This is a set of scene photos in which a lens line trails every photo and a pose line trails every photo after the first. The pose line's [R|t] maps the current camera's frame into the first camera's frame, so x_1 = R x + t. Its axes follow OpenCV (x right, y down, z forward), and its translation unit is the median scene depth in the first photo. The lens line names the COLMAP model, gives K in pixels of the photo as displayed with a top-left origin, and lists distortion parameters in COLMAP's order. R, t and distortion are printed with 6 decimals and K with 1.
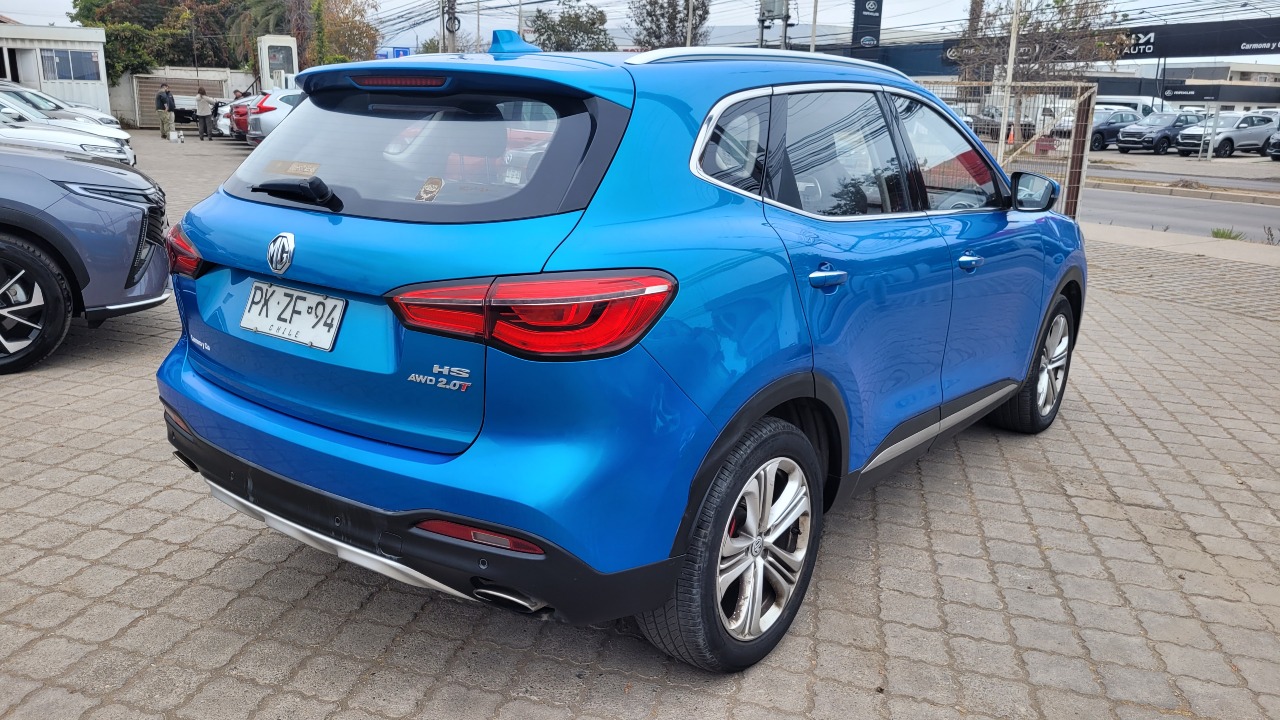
lens RADIAL K [[982.8, 0, 618.5], [0, 982.8, 365.0], [0, 0, 1]] dist [0.038286, -0.019482]
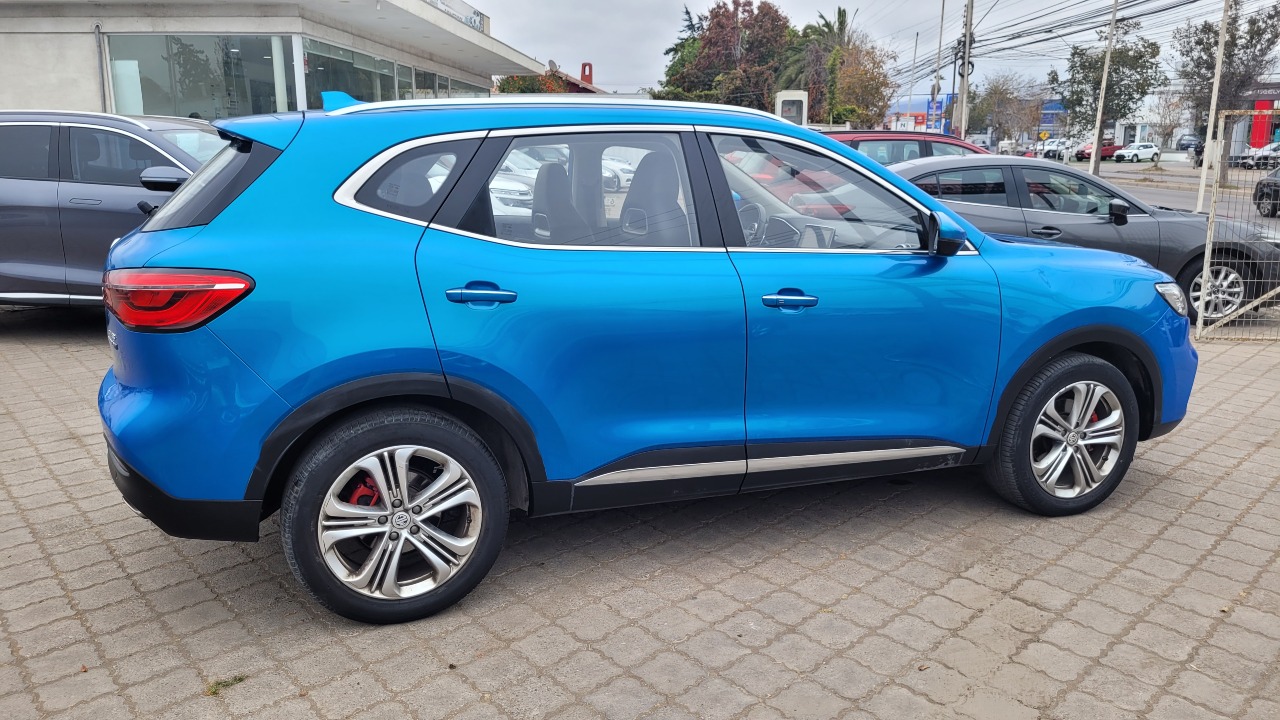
lens RADIAL K [[982.8, 0, 645.5], [0, 982.8, 357.6], [0, 0, 1]] dist [0.038286, -0.019482]
pose [[0.856750, 0.089273, -0.507946, 0.610538], [-0.115795, 0.993056, -0.020779, -0.010460], [0.502564, 0.076620, 0.861138, 0.080525]]
